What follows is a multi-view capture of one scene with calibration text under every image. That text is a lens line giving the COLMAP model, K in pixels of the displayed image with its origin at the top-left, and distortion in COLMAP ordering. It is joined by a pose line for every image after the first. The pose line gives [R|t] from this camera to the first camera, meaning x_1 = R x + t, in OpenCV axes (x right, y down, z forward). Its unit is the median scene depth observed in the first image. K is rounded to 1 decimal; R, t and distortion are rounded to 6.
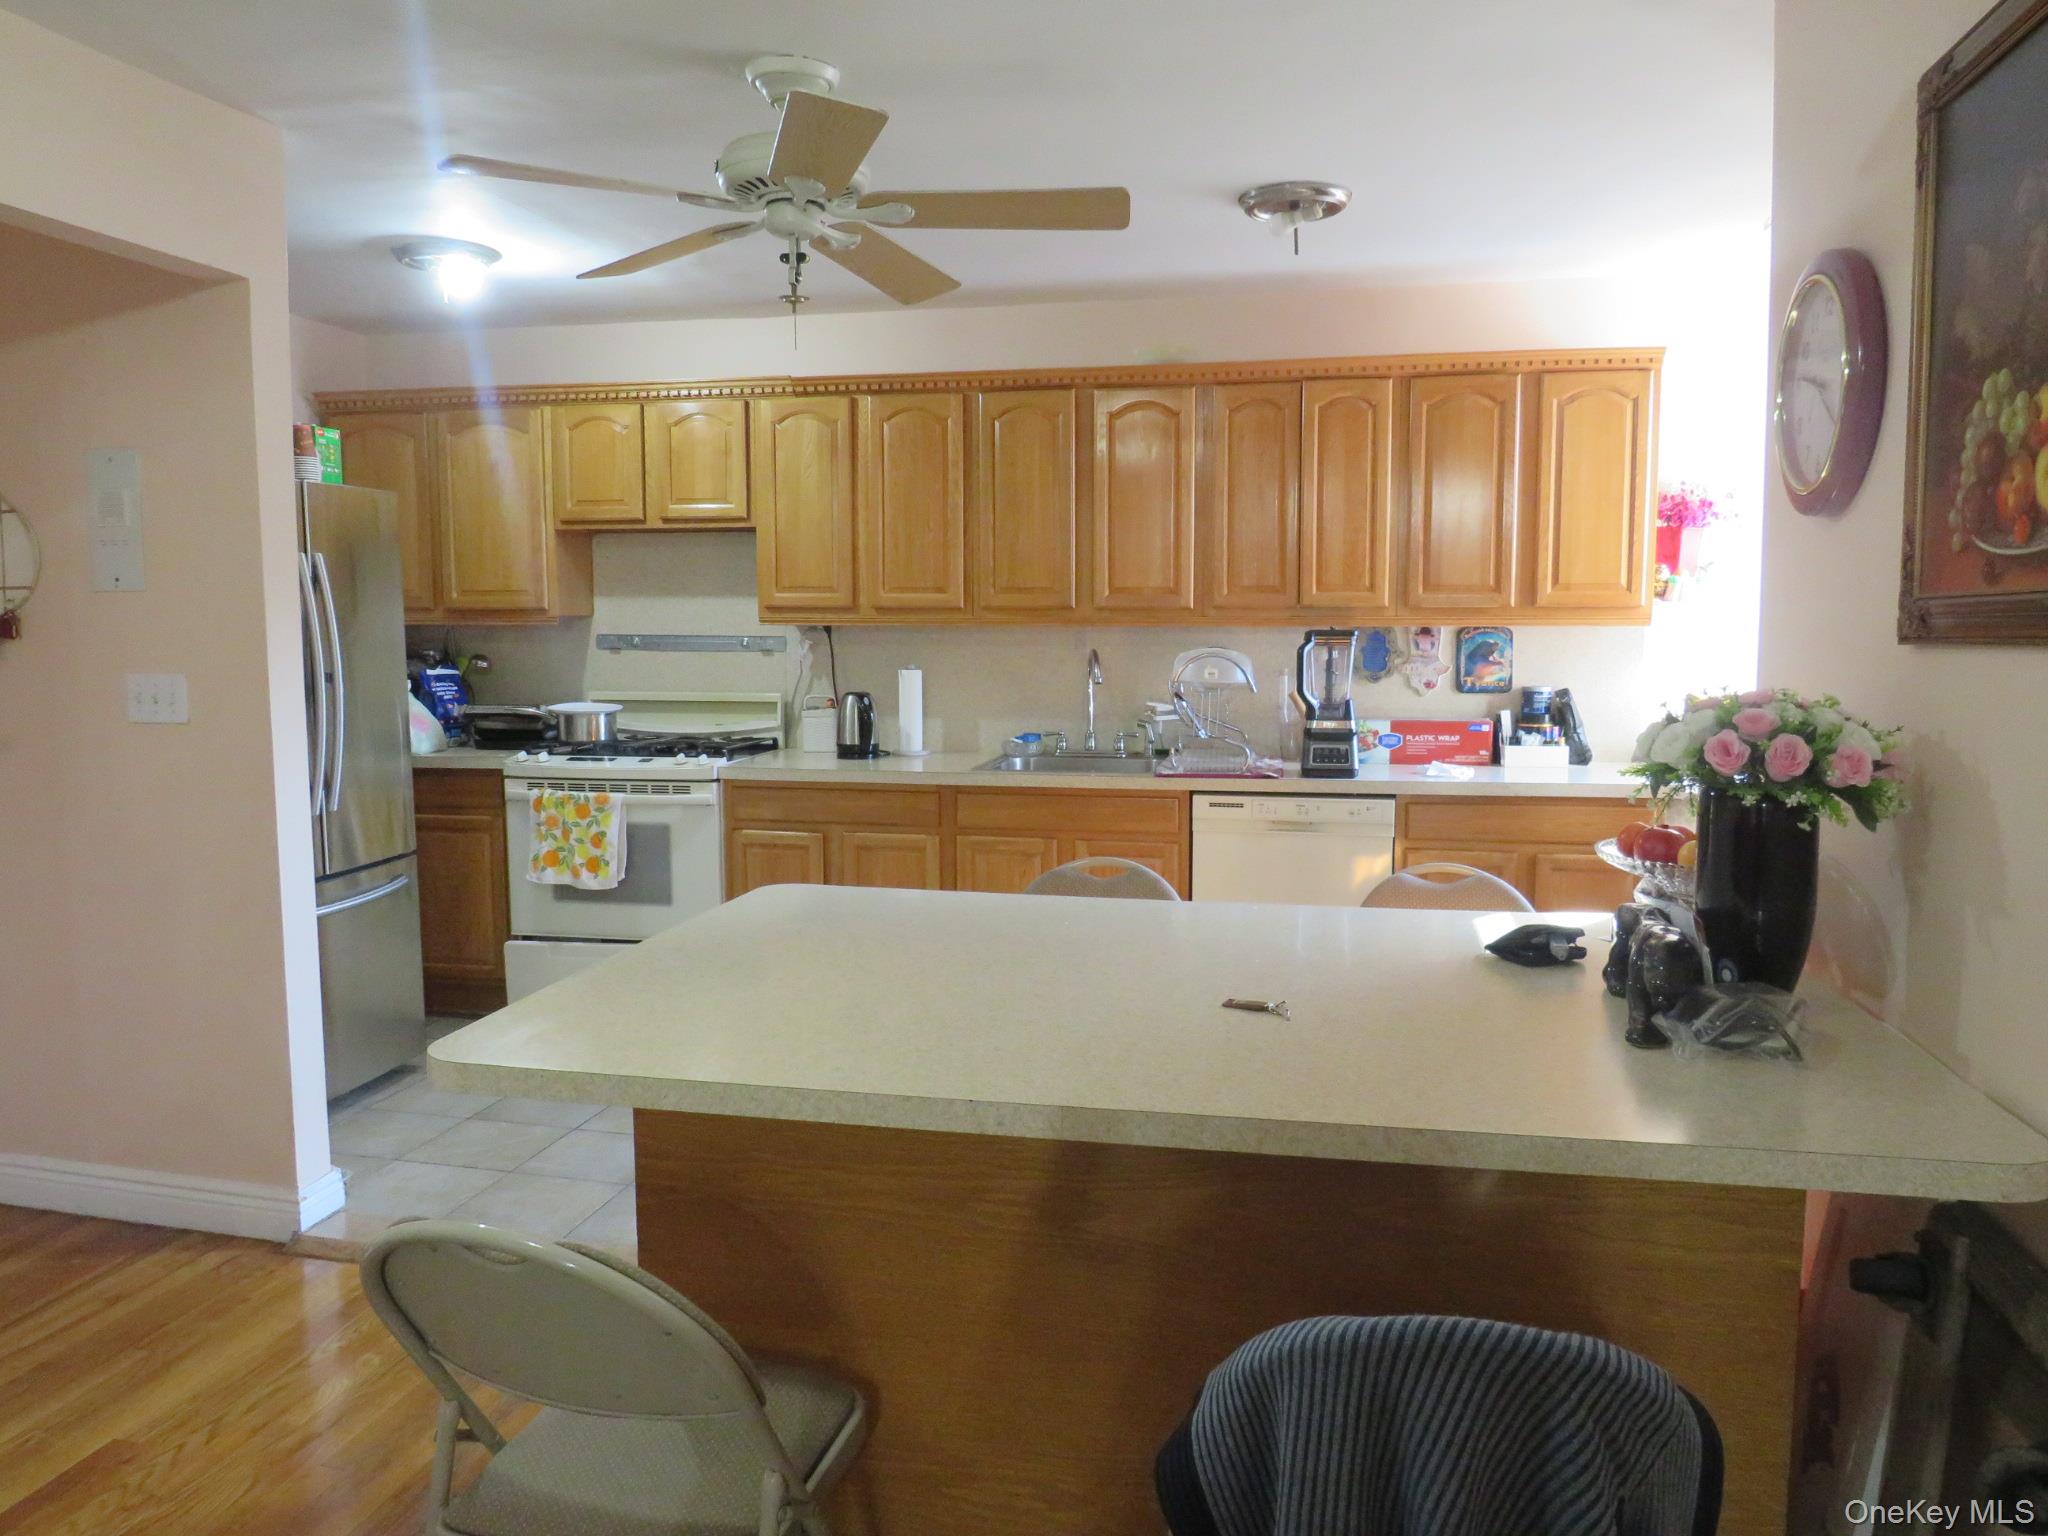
lens RADIAL K [[1554.1, 0, 1020.1], [0, 1554.1, 766.6], [0, 0, 1]] dist [-0.007444, -0.004092]
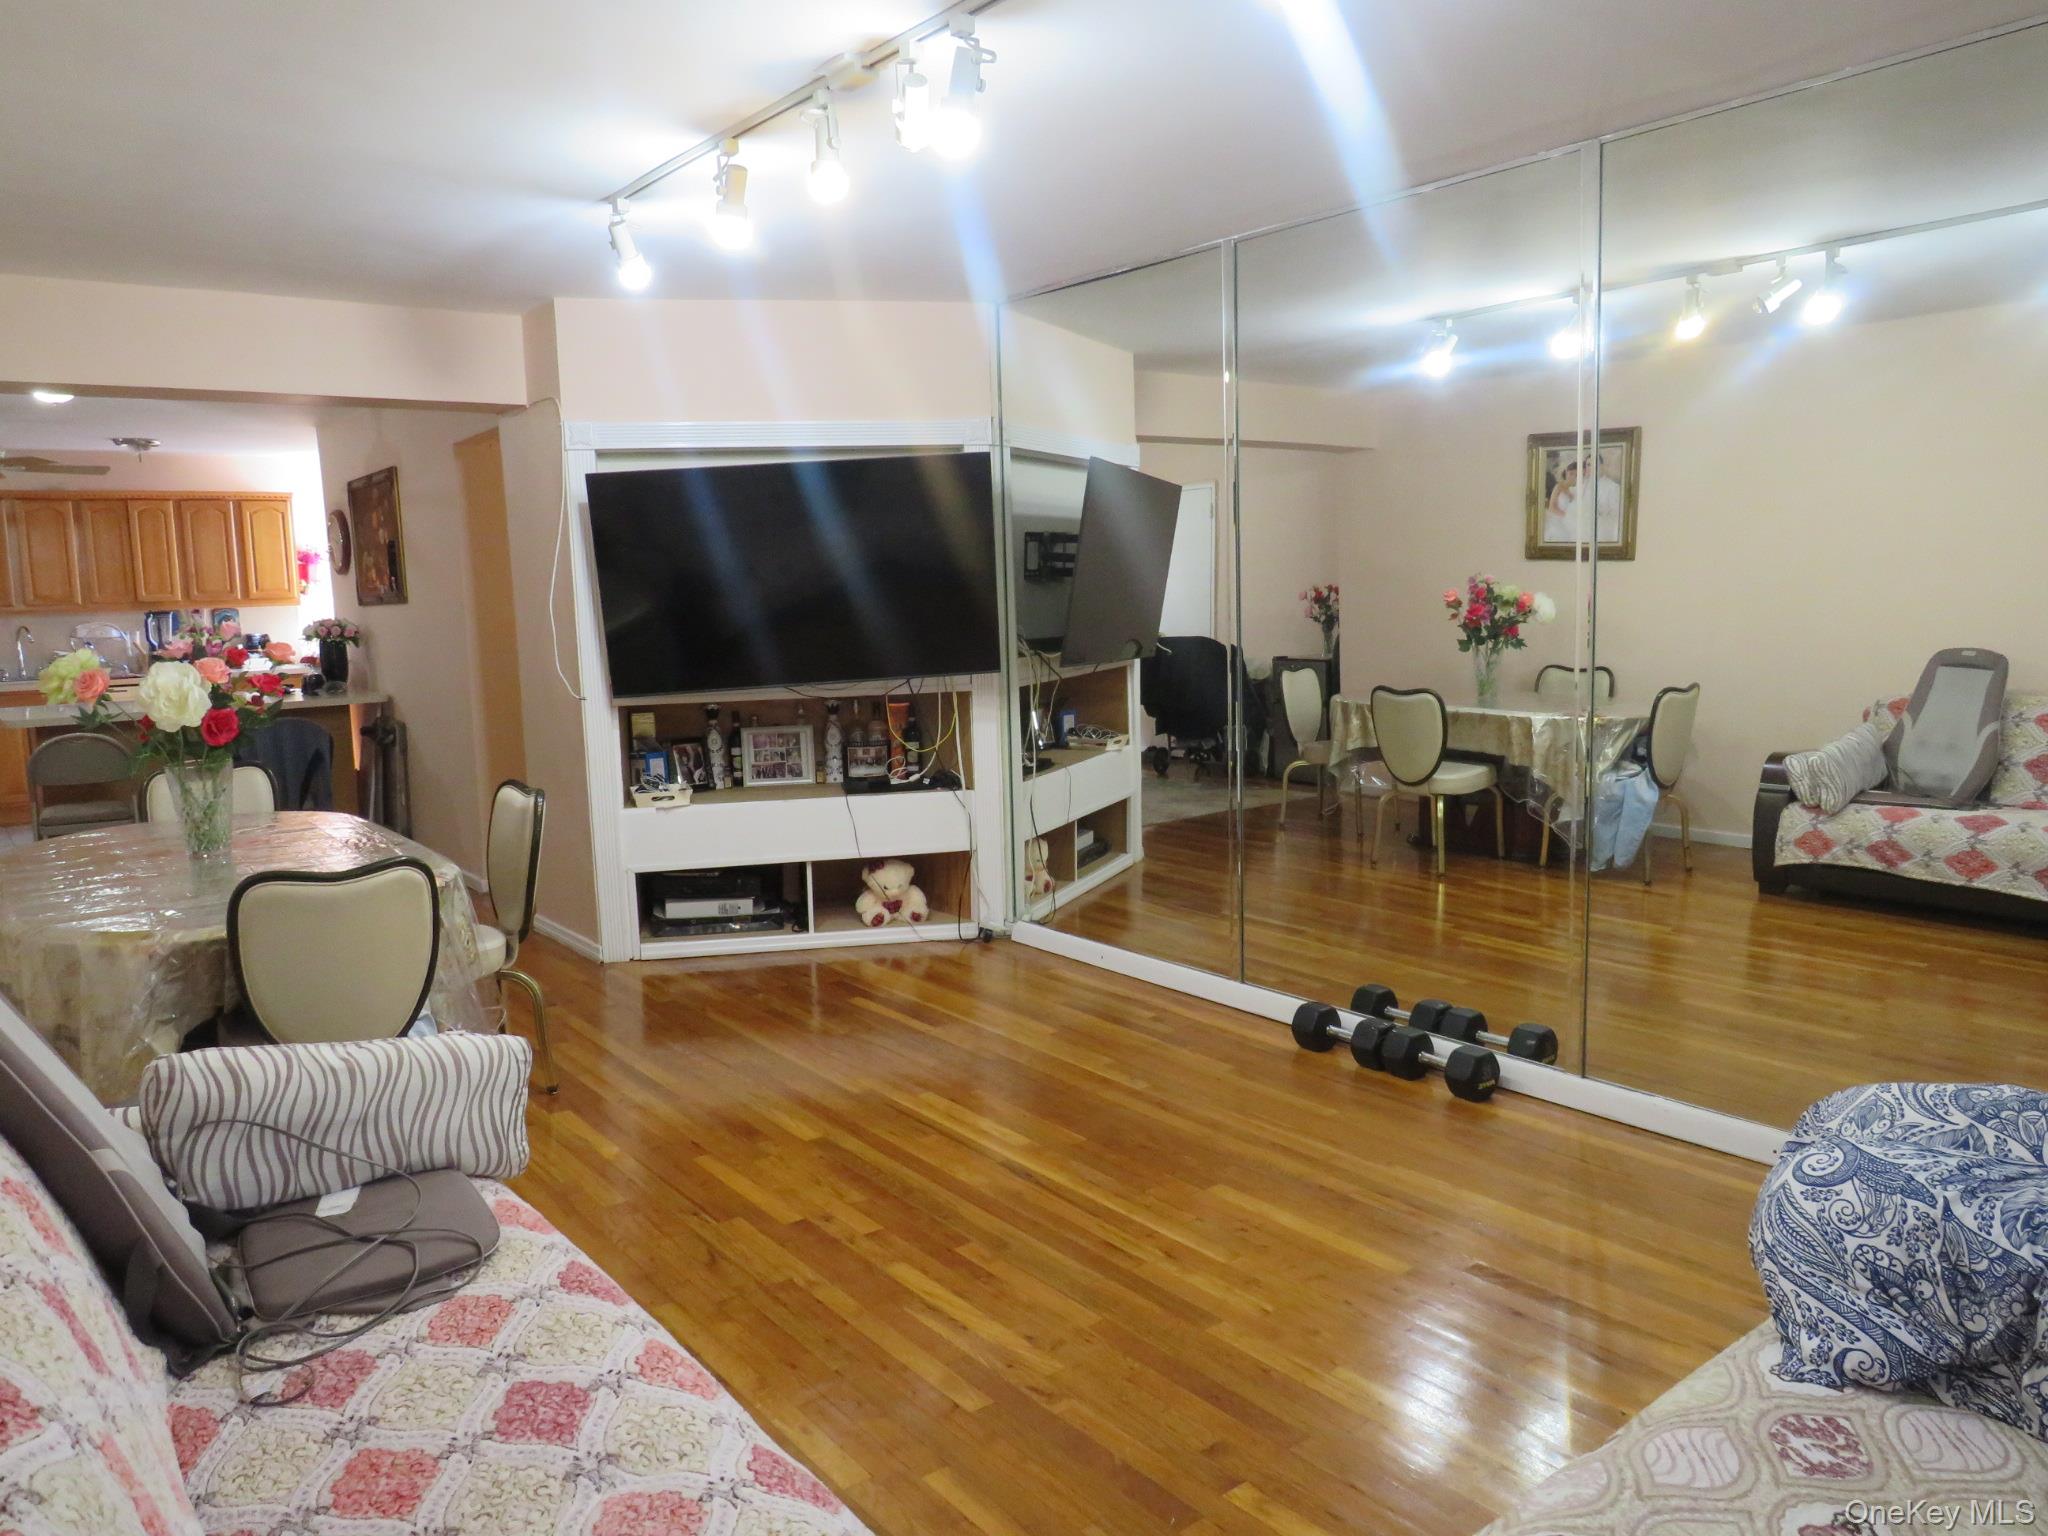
lens RADIAL K [[1554.1, 0, 1021.8], [0, 1554.1, 771.6], [0, 0, 1]] dist [-0.007444, -0.004092]
pose [[0.680774, -0.107449, 0.724570, -0.611451], [0.097635, 0.993667, 0.055621, 0.143242], [-0.725957, 0.032878, 0.686953, -1.478383]]
